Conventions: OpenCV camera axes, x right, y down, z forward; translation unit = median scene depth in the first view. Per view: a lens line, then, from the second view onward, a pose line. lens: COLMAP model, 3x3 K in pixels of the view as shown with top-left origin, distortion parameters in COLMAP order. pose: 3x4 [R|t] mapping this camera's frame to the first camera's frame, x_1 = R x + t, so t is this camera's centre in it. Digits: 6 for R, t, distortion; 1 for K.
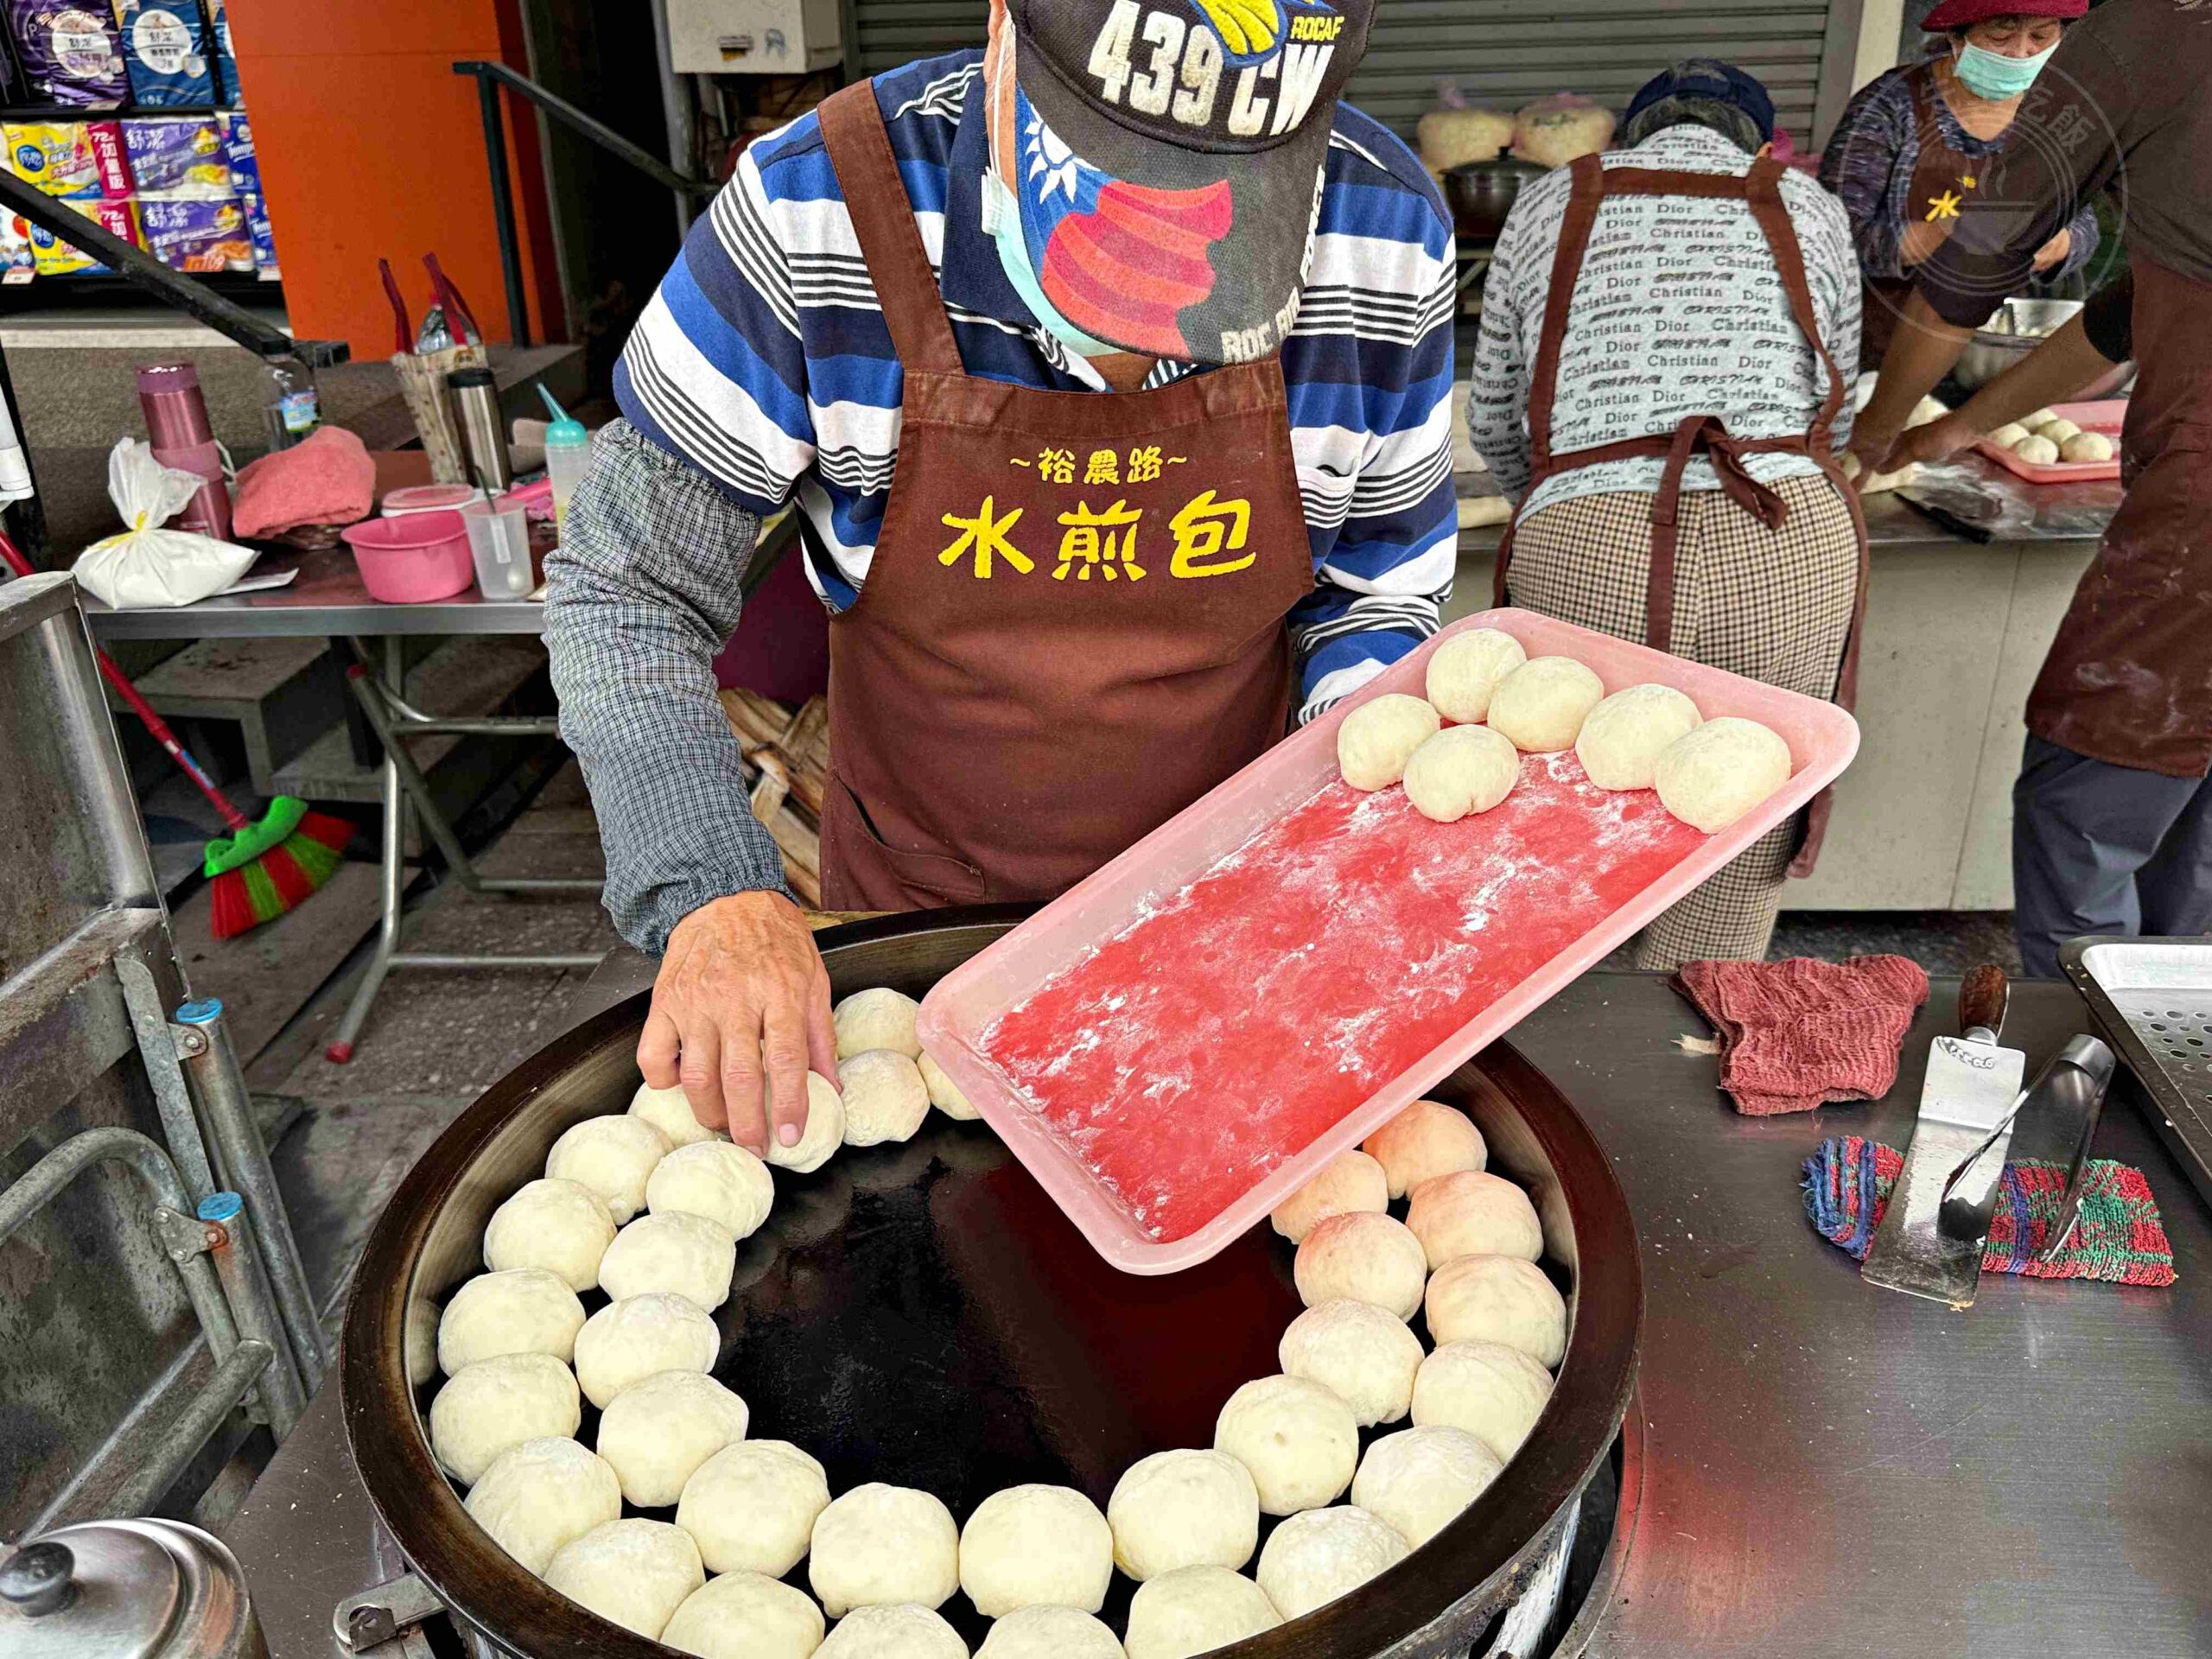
lens RADIAL K [[1803.0, 0, 1113.2], [0, 1803.0, 850.6], [0, 0, 1]] dist [-0.021366, 0.011501]
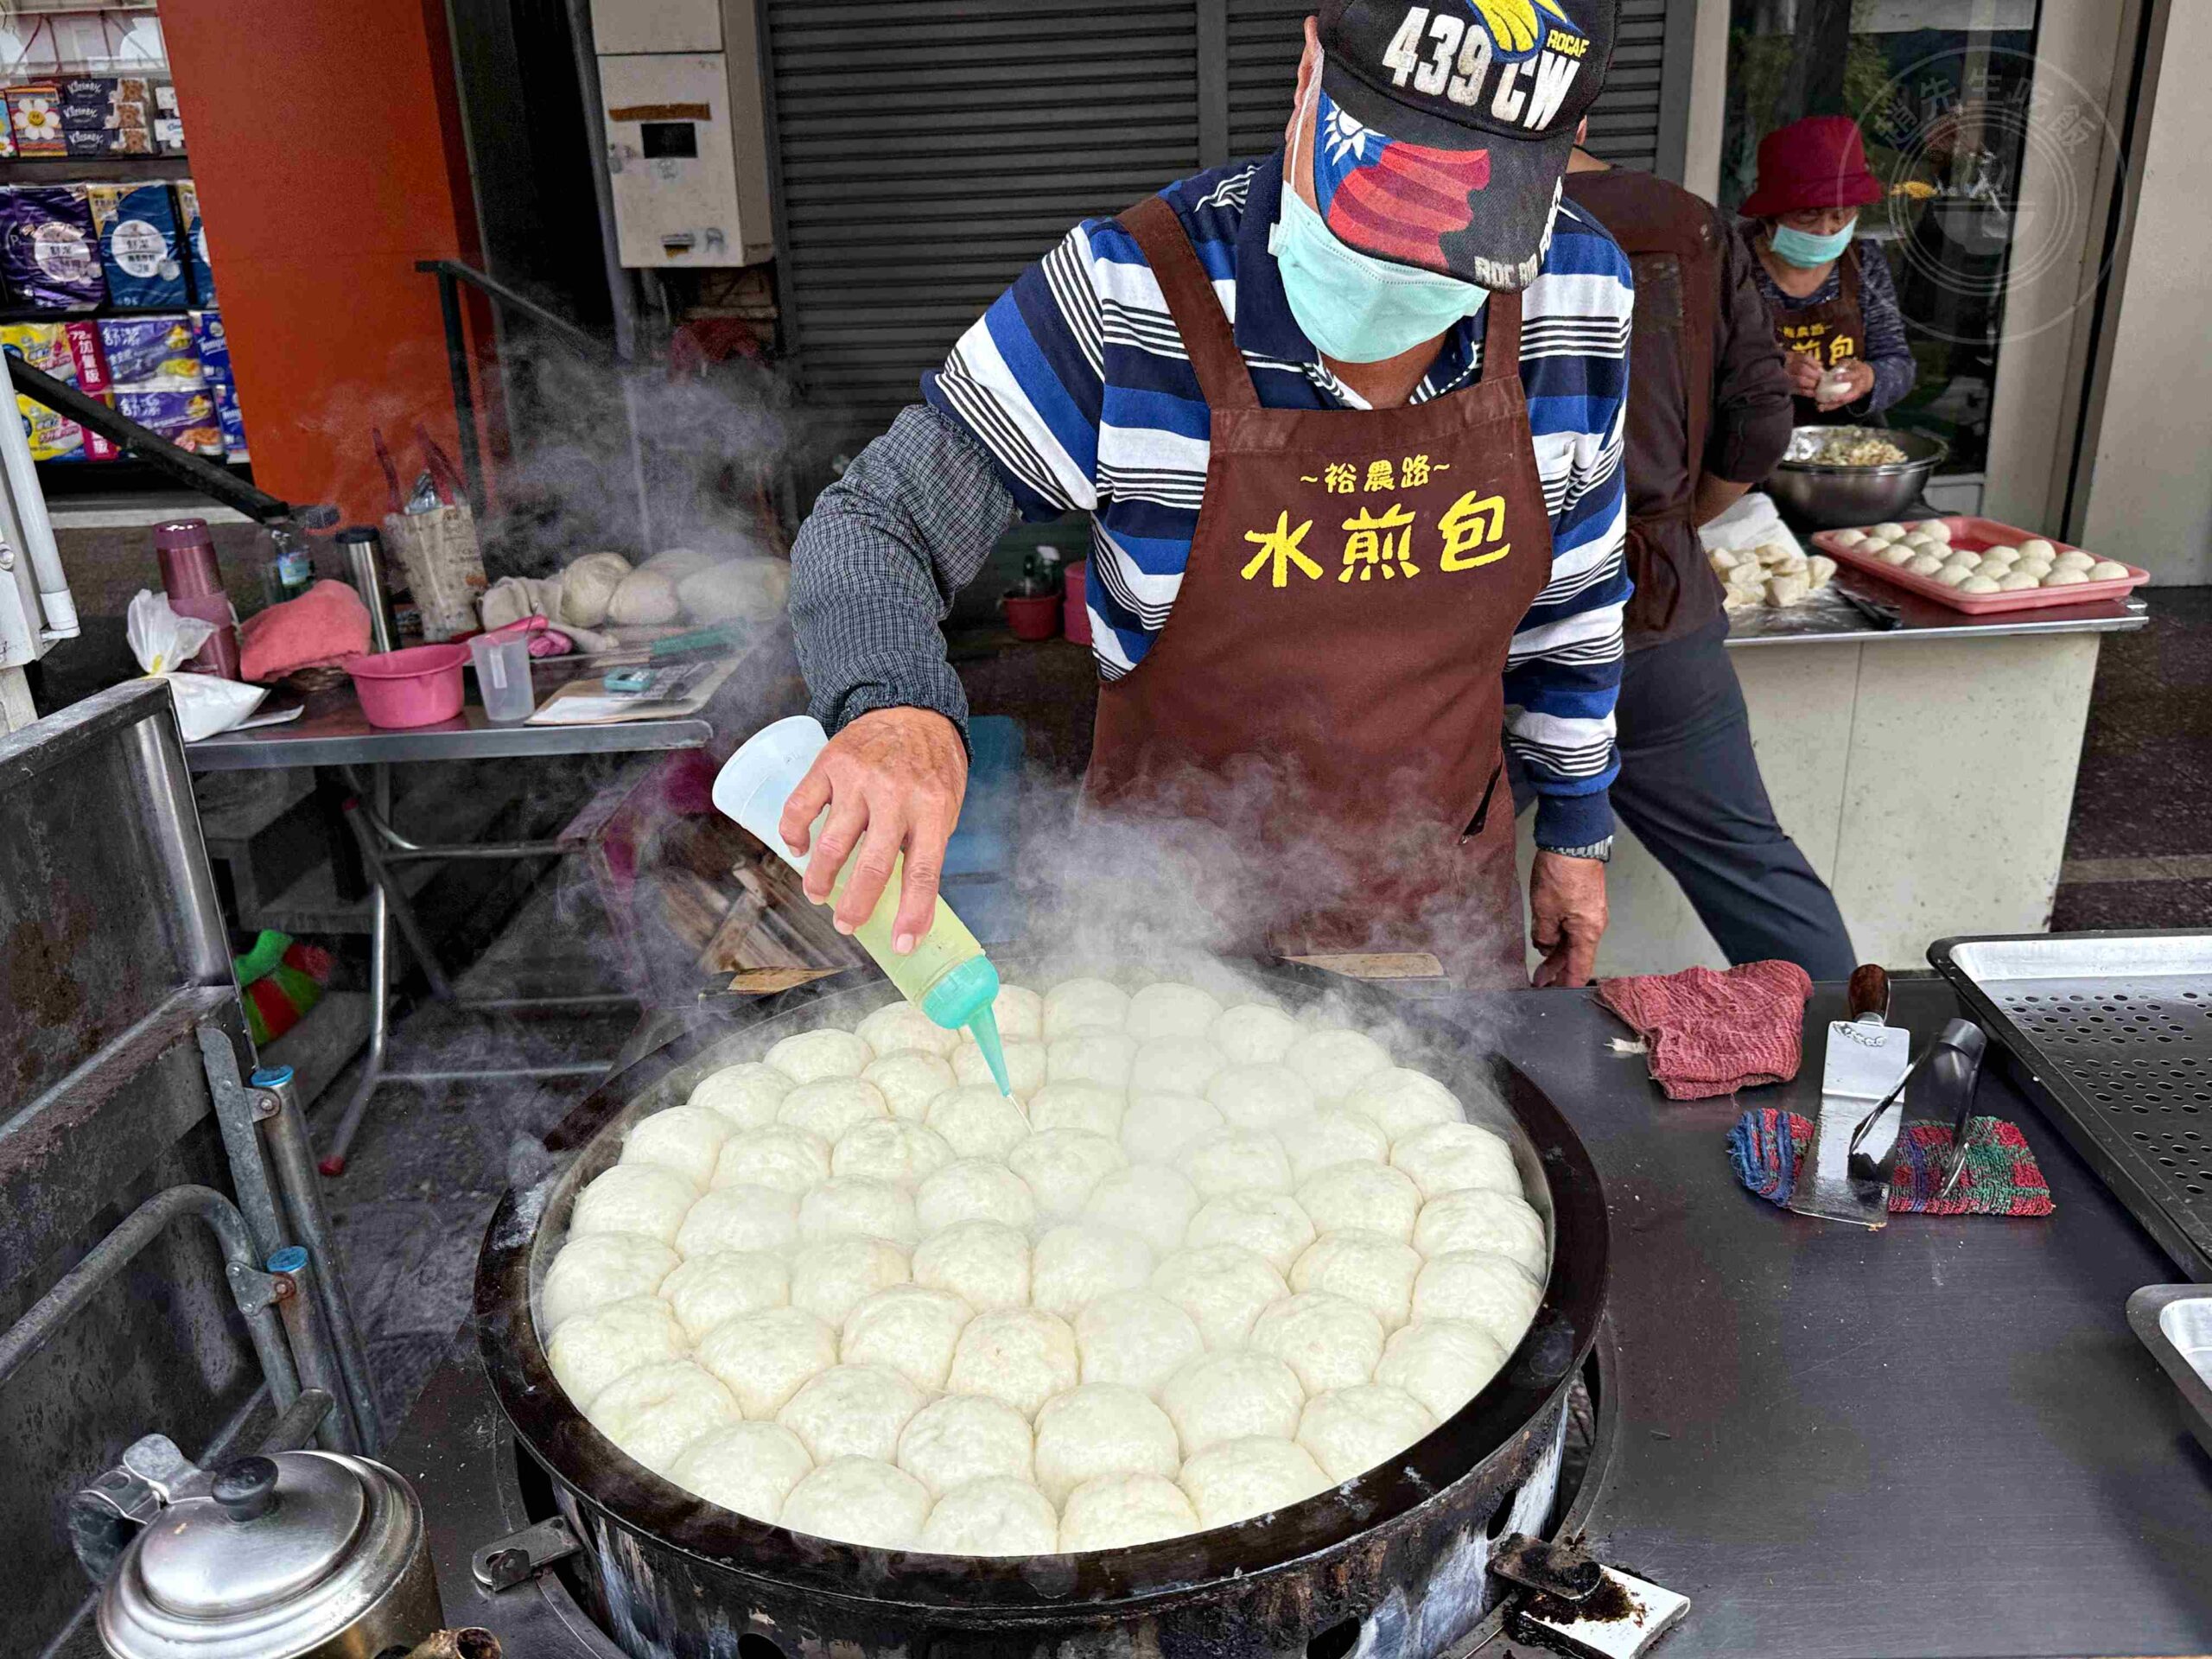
lens RADIAL K [[1713.0, 0, 1106.0], [0, 1713.0, 829.5], [0, 0, 1]] dist [-0.007358, -0.005441]
pose [[0.998141, -0.033122, 0.051170, -0.026263], [0.037779, 0.994958, -0.092903, 0.028431], [-0.047835, 0.094663, 0.994359, -0.036397]]
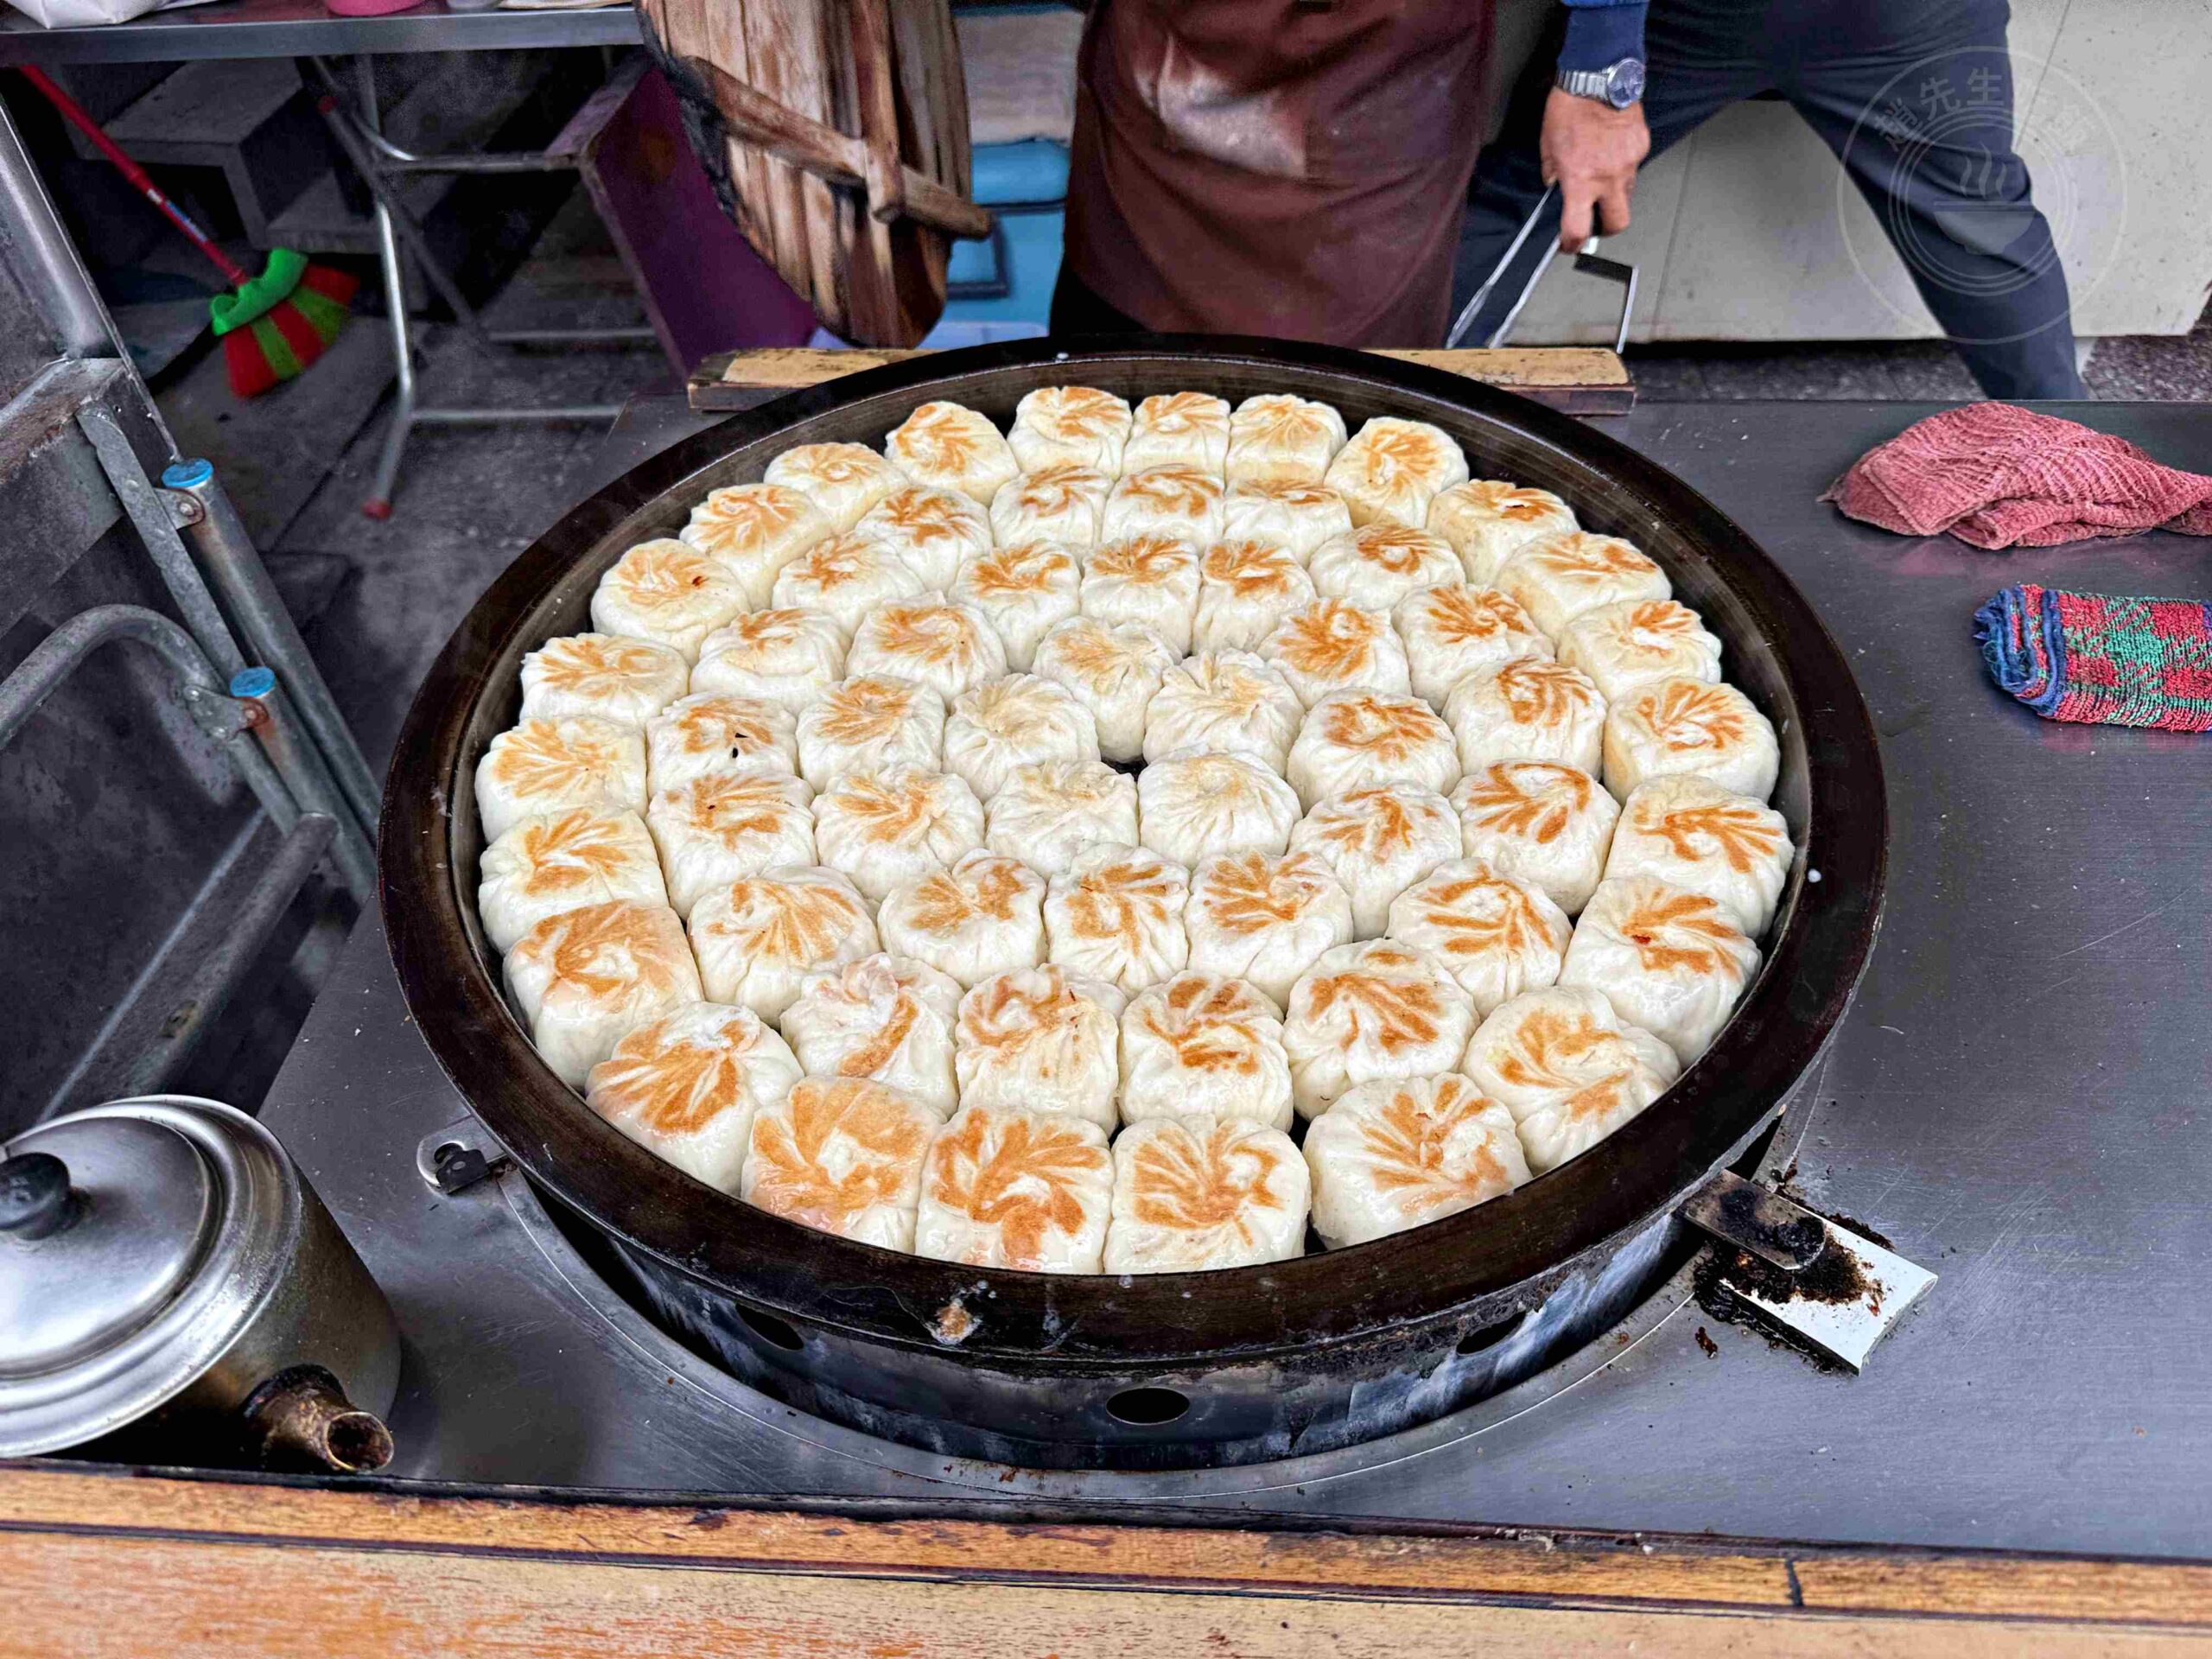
lens RADIAL K [[1555.6, 0, 1103.9], [0, 1555.6, 833.2], [0, 0, 1]] dist [-0.007480, -0.007463]
pose [[0.999708, -0.021365, 0.011306, -0.030052], [0.016579, 0.946428, 0.322489, 0.008428], [-0.017590, -0.322207, 0.946506, 0.097647]]
